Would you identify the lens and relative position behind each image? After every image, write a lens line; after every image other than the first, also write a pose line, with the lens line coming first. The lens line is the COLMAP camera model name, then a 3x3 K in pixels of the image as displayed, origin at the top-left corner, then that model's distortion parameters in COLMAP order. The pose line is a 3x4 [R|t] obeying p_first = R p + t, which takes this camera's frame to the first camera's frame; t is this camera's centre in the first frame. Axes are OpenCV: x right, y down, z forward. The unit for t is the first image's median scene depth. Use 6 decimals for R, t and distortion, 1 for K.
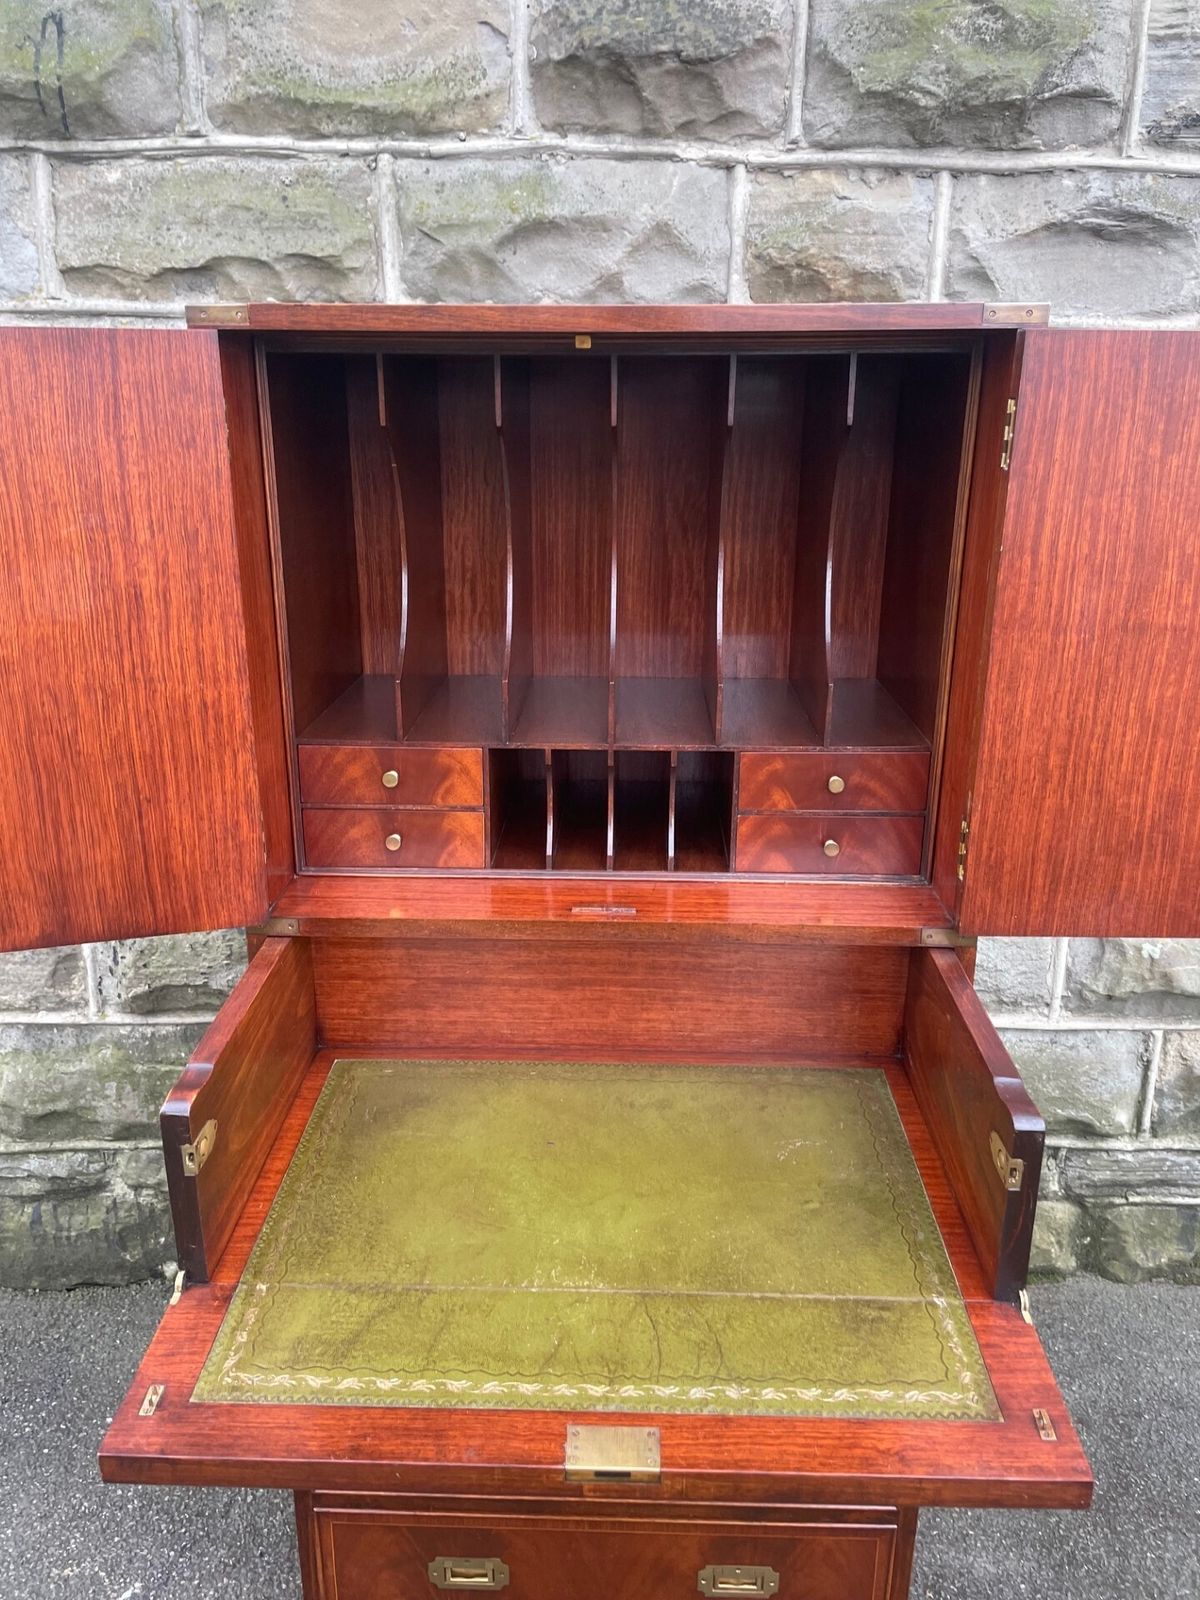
lens RADIAL K [[1208.3, 0, 592.4], [0, 1208.3, 796.5], [0, 0, 1]] dist [0.083270, -0.113232]
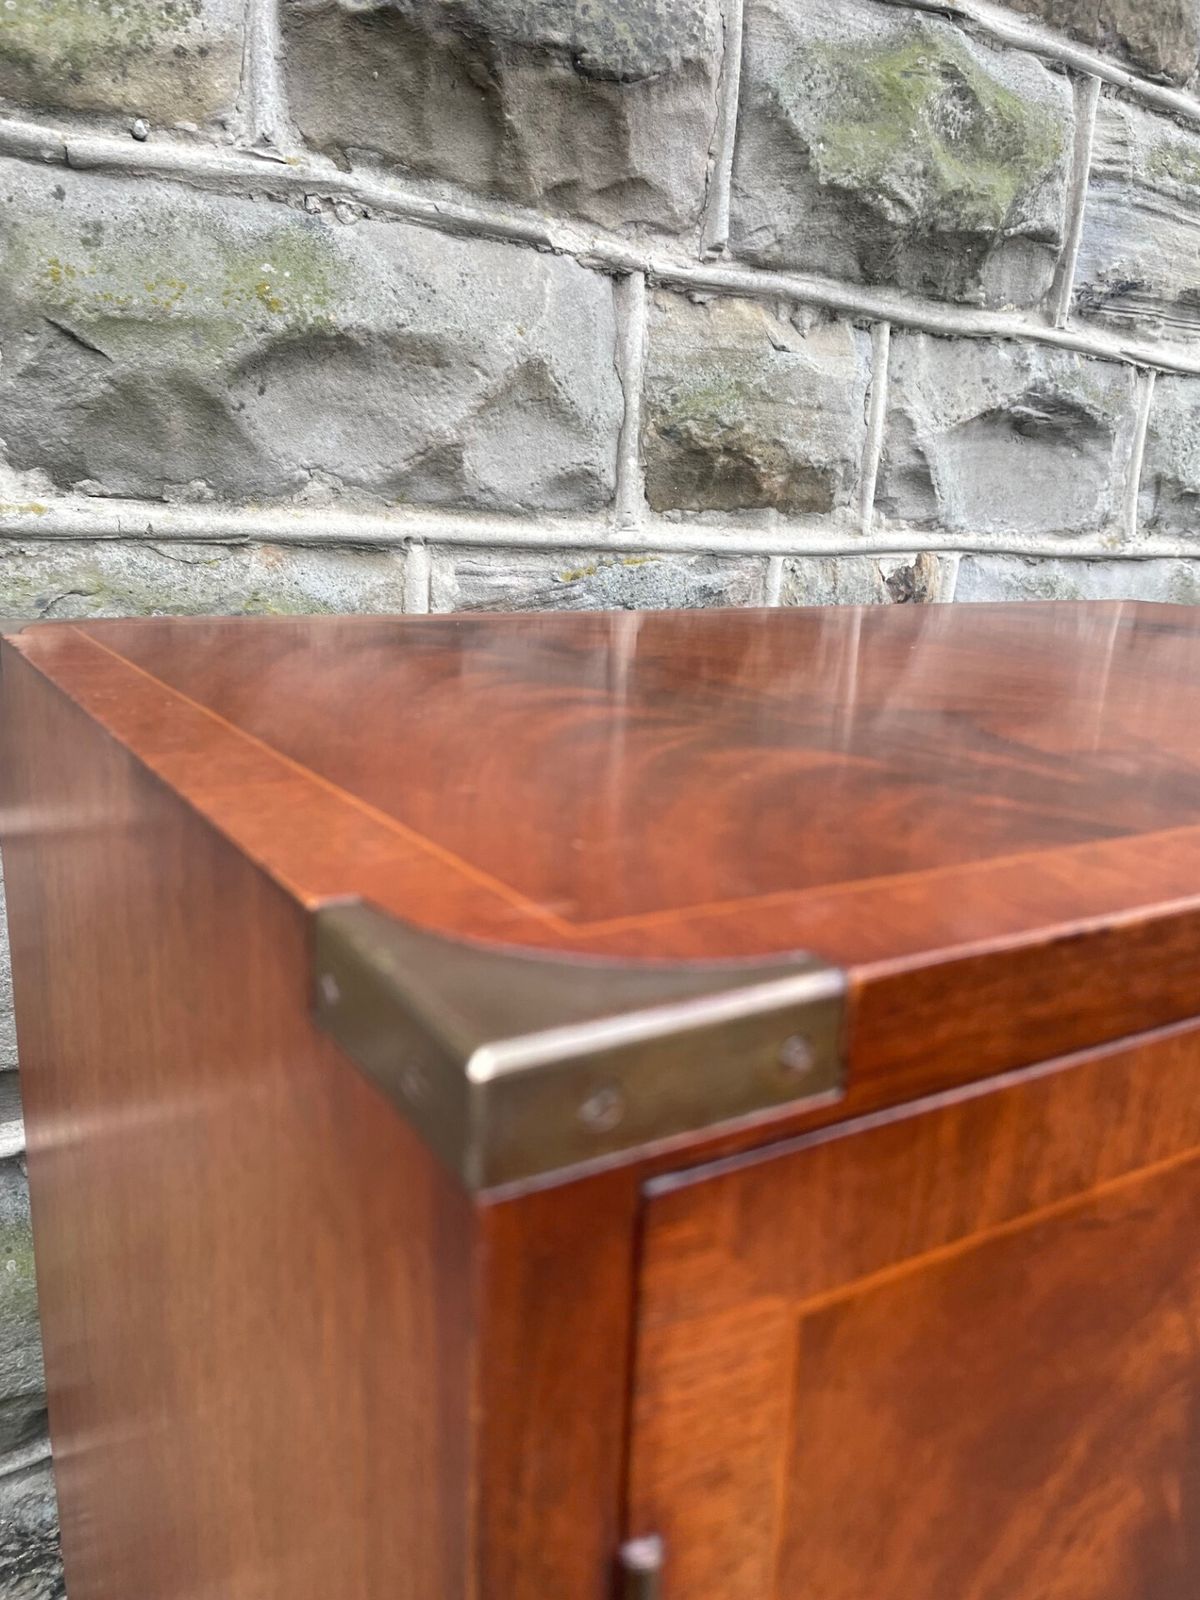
lens RADIAL K [[1218.0, 0, 583.4], [0, 1218.0, 824.7], [0, 0, 1]] dist [0.078907, -0.110397]
pose [[0.830970, -0.115022, 0.544296, -0.243578], [0.136441, 0.990648, 0.001043, -0.265038], [-0.539326, 0.073398, 0.838893, 0.551815]]
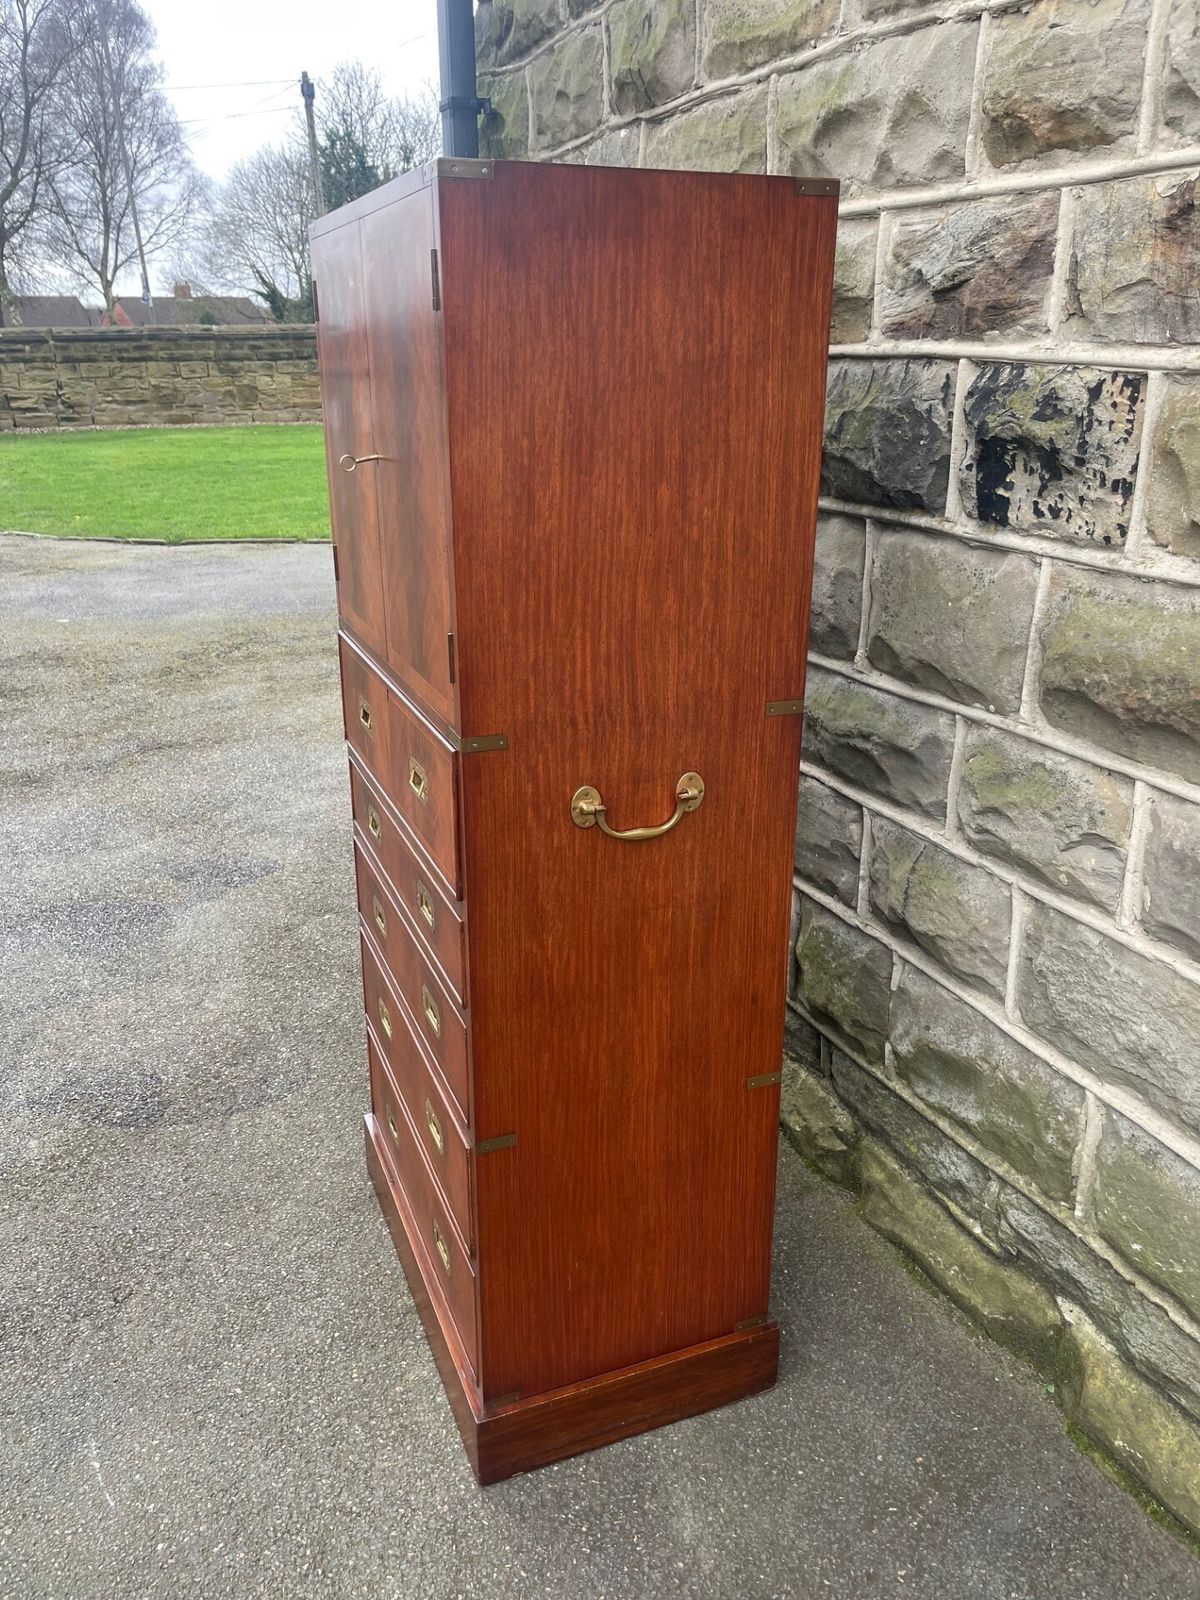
lens RADIAL K [[1218.0, 0, 596.4], [0, 1218.0, 797.8], [0, 0, 1]] dist [0.078907, -0.110397]
pose [[0.406328, 0.310859, -0.859223, 0.968124], [-0.282930, 0.936938, 0.205178, -0.077201], [0.868820, 0.159730, 0.468656, 0.417560]]
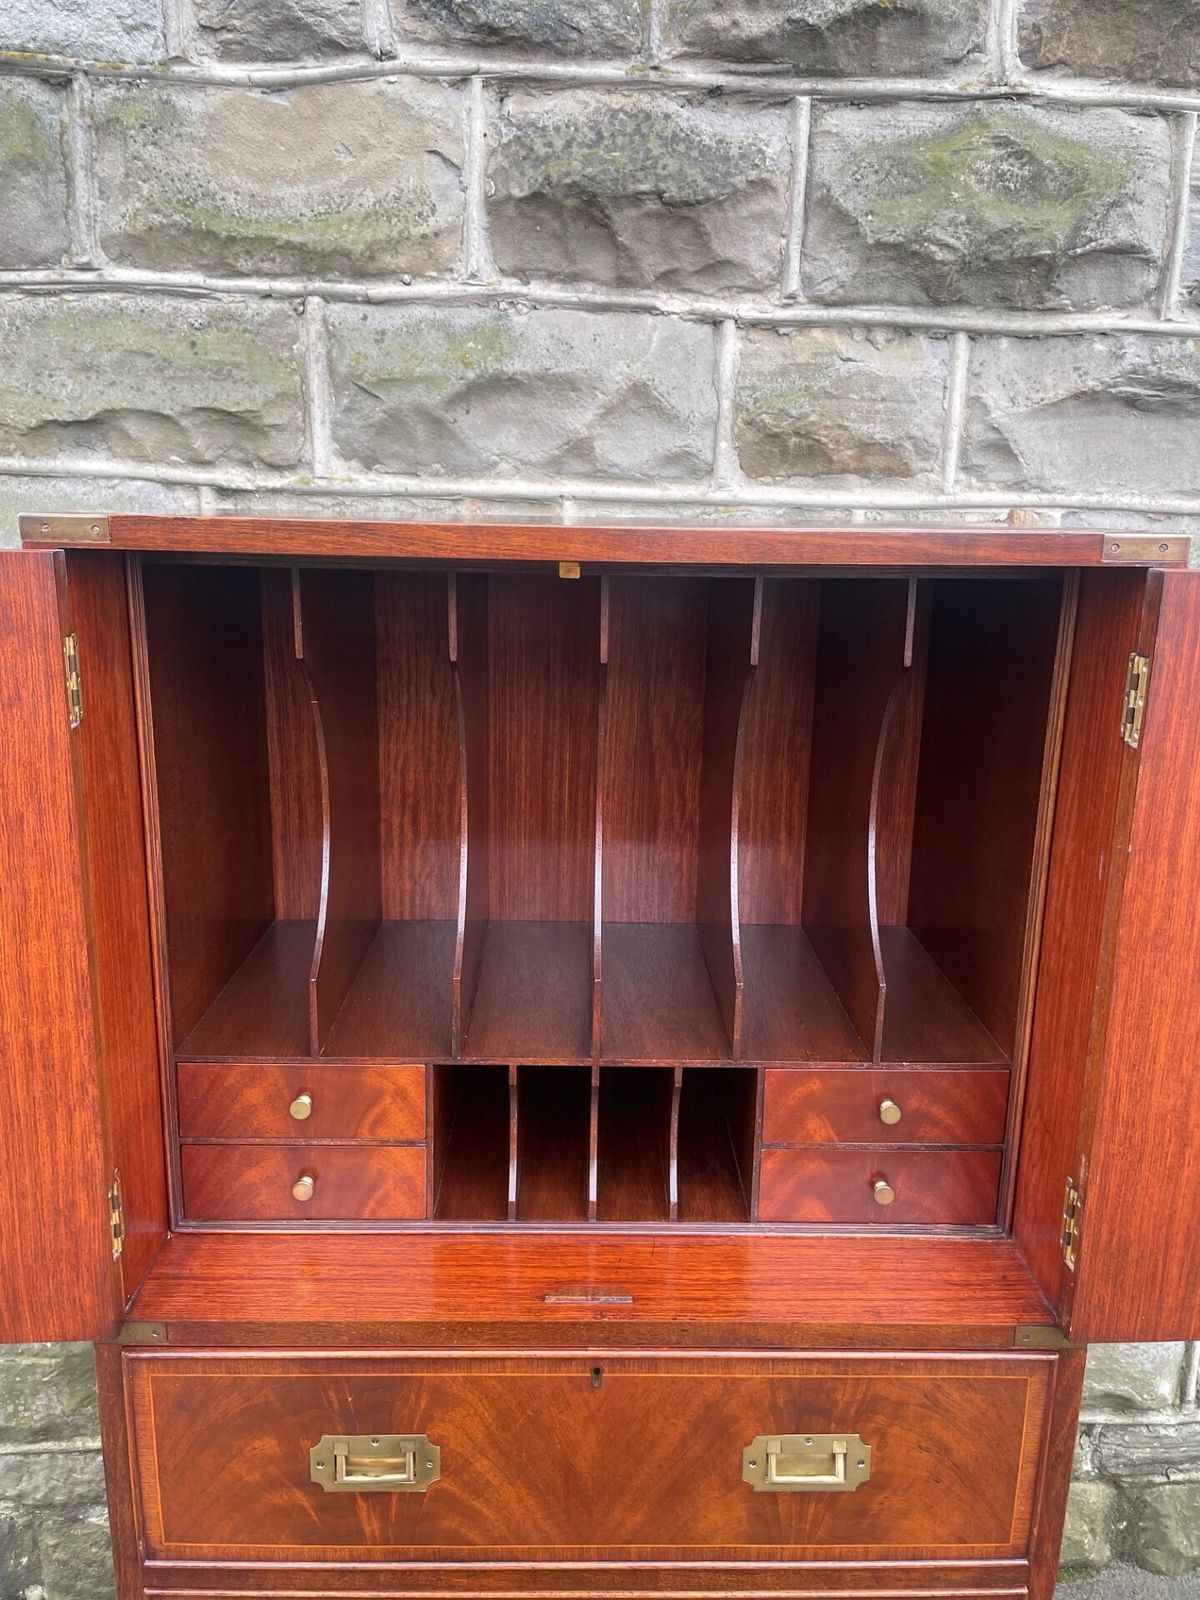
lens RADIAL K [[1208.3, 0, 599.7], [0, 1208.3, 800.6], [0, 0, 1]] dist [0.083270, -0.113232]
pose [[0.998424, 0.002631, 0.056067, -0.018698], [0.001757, 0.996946, -0.078071, -0.109438], [-0.056101, 0.078046, 0.995370, 0.172244]]
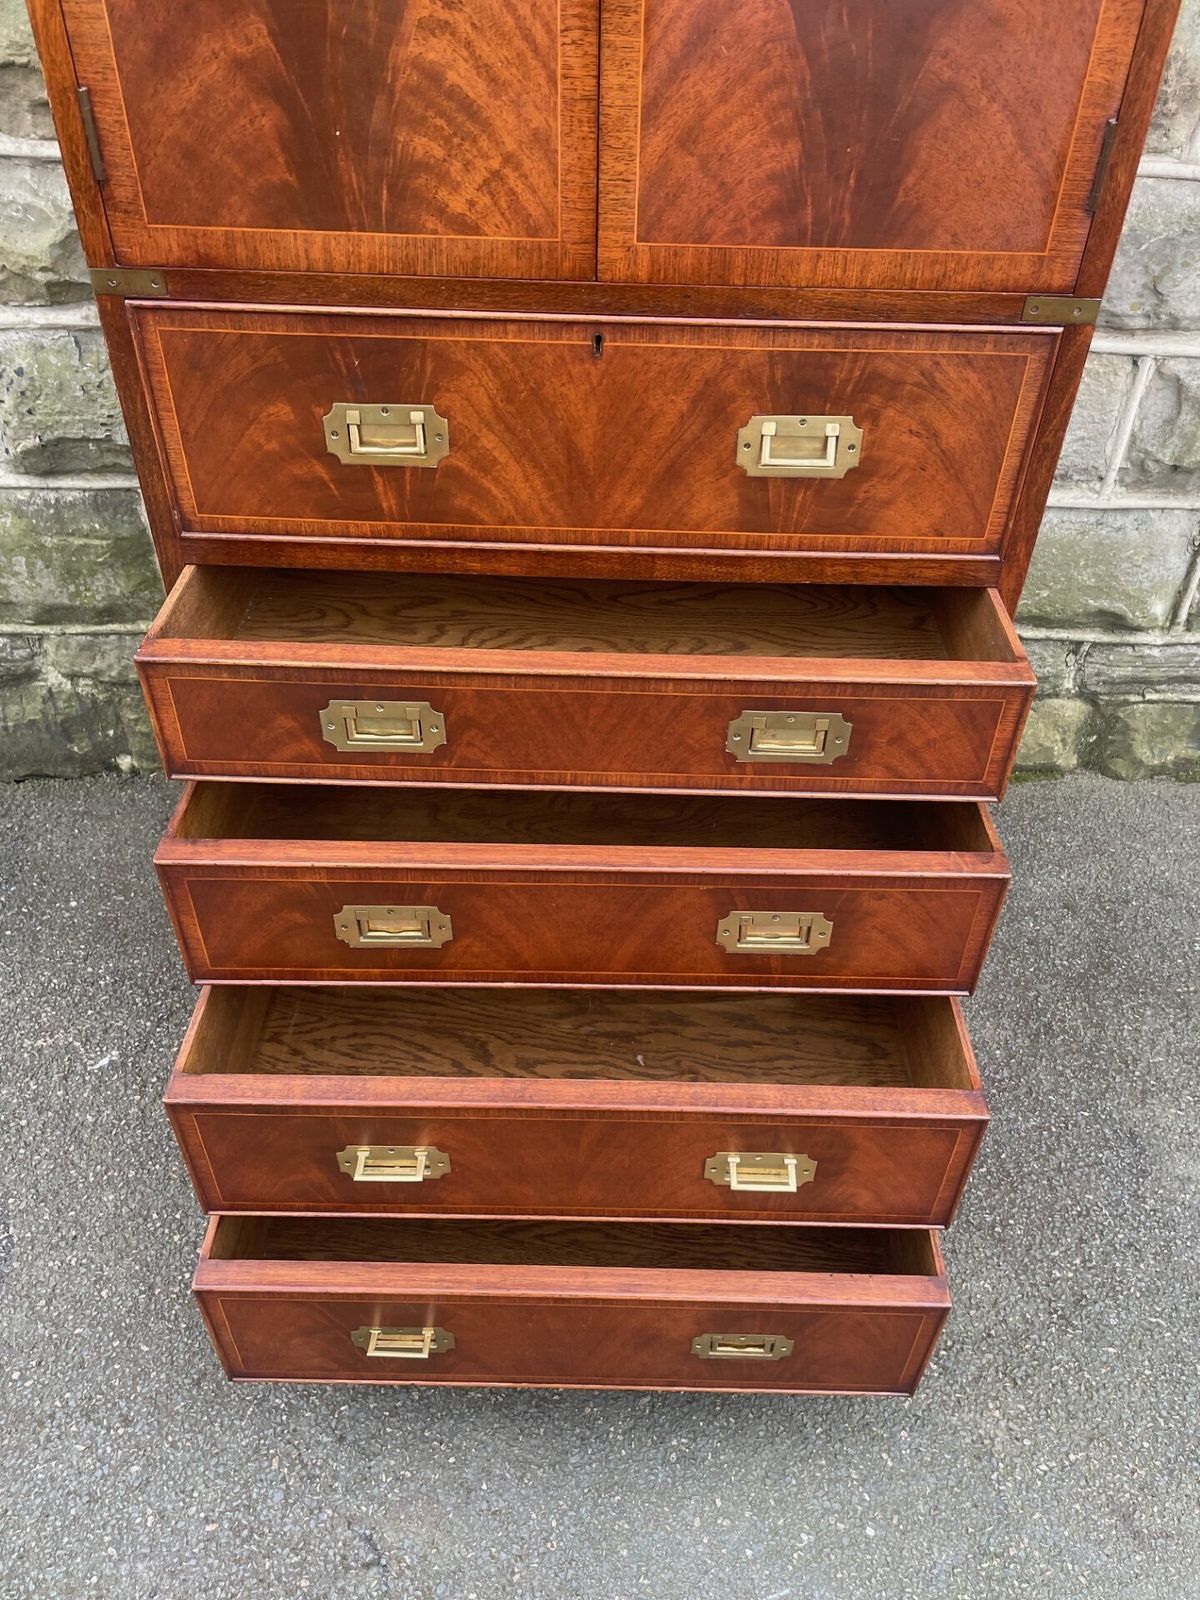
lens RADIAL K [[1208.3, 0, 613.3], [0, 1208.3, 816.1], [0, 0, 1]] dist [0.083270, -0.113232]
pose [[0.999521, 0.002619, 0.030851, 0.001312], [-0.014113, 0.925418, 0.378685, 0.087202], [-0.027558, -0.378939, 0.925011, 0.148738]]
